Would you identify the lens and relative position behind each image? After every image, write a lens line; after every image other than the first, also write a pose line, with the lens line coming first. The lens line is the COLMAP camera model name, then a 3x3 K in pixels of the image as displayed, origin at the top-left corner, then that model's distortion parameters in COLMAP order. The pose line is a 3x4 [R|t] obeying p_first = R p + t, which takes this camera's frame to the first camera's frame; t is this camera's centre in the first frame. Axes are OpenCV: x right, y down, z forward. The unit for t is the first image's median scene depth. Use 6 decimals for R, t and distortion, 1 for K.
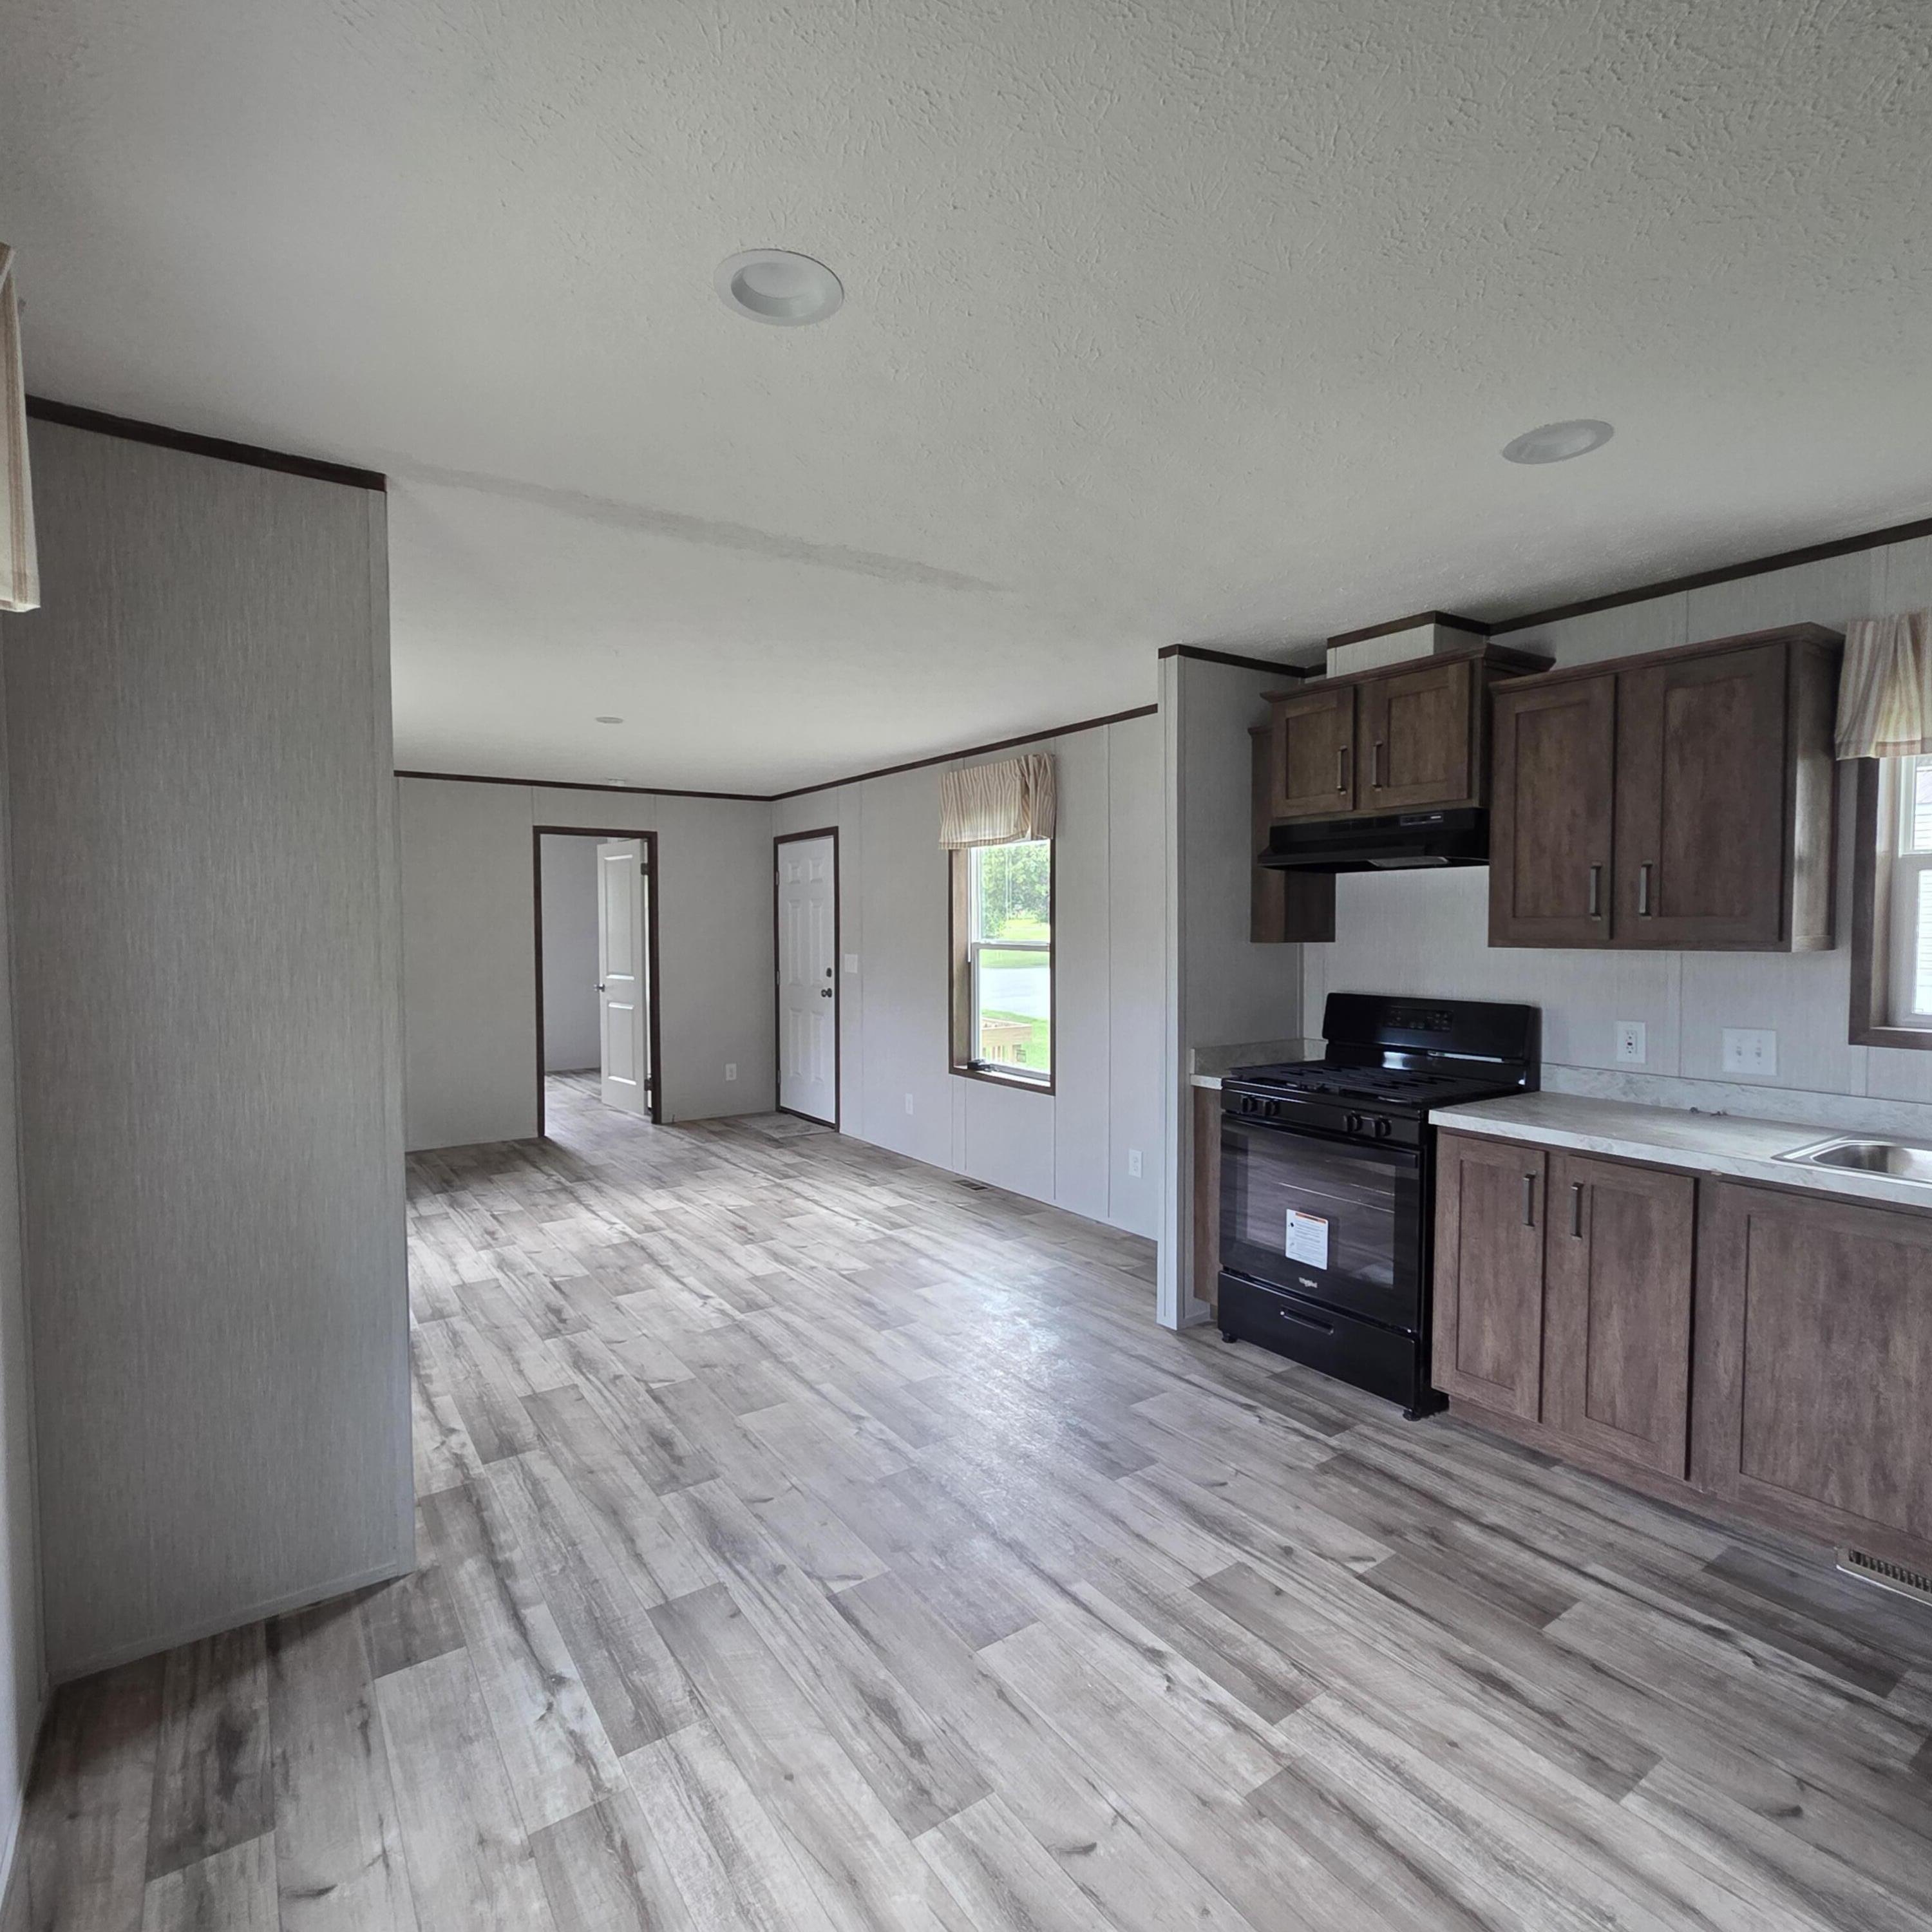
lens RADIAL K [[1058.3, 0, 966.0], [0, 1058.3, 966.0], [0, 0, 1]] dist [-0.001022, 0.001676]
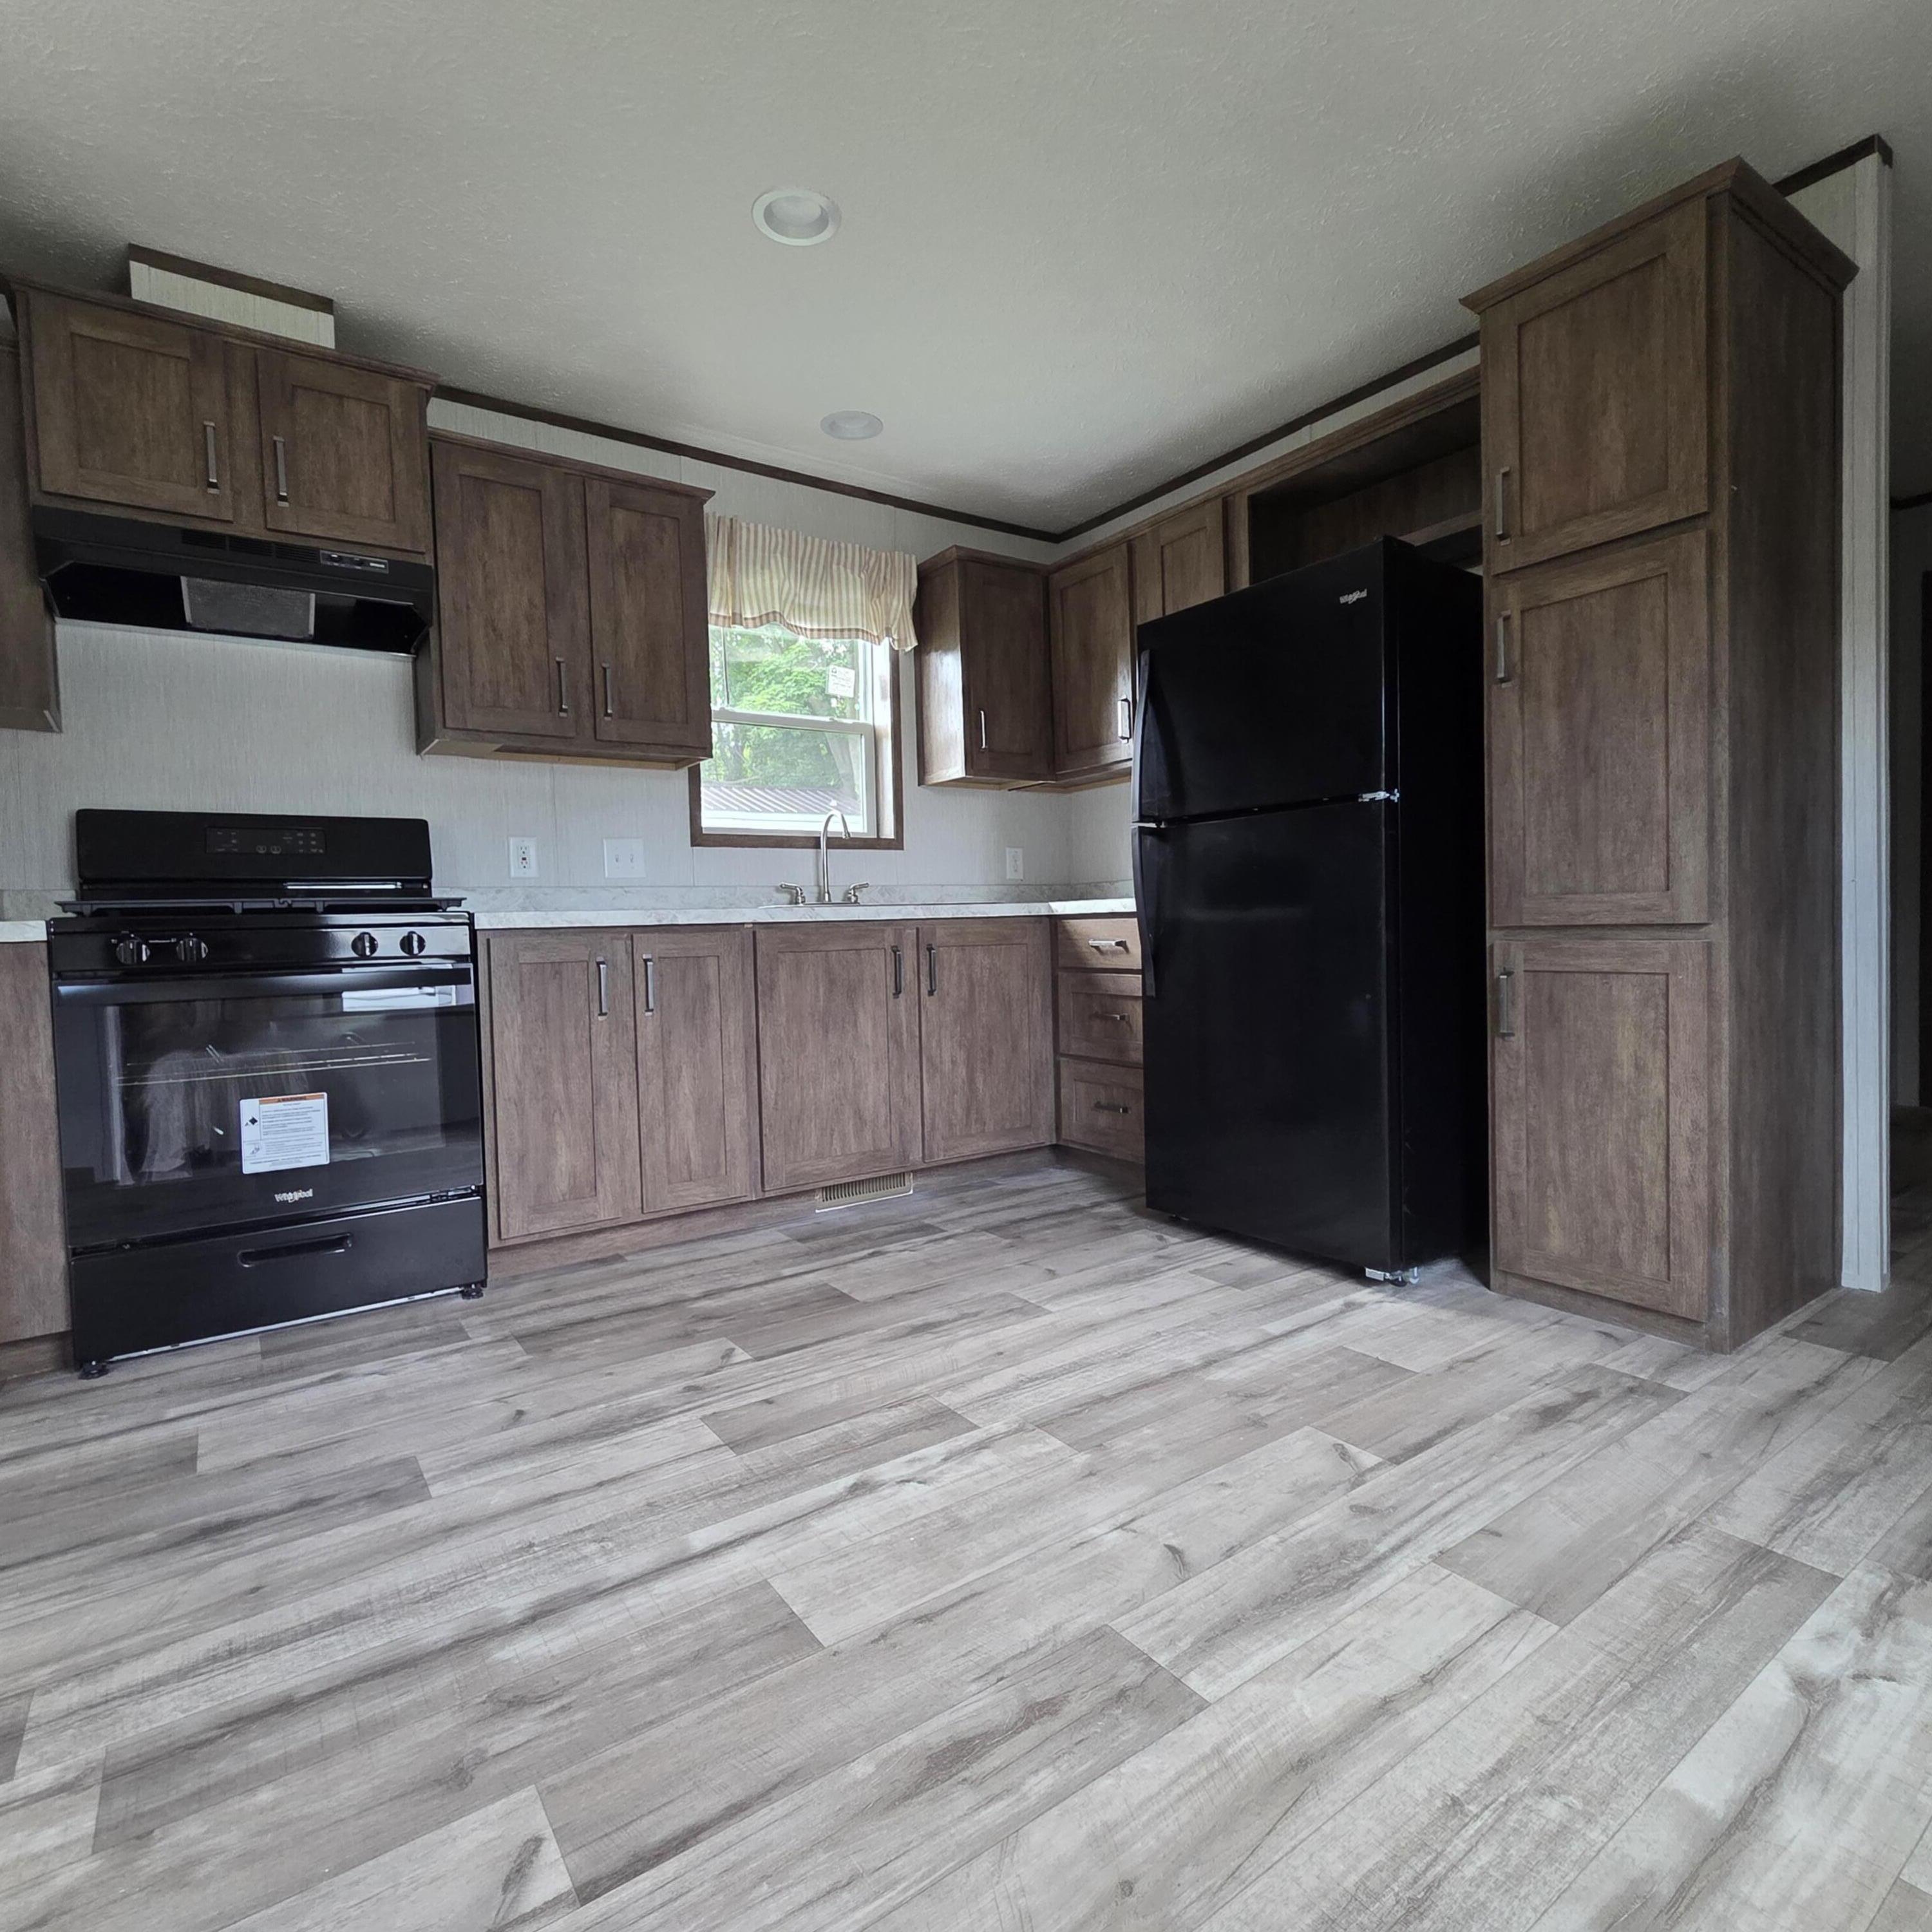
lens RADIAL K [[1058.3, 0, 966.0], [0, 1058.3, 966.0], [0, 0, 1]] dist [-0.001022, 0.001676]
pose [[-0.005018, -0.036134, 0.999334, -0.549272], [0.070538, 0.996845, 0.036398, 0.243452], [-0.997496, 0.070674, -0.002454, 0.864741]]
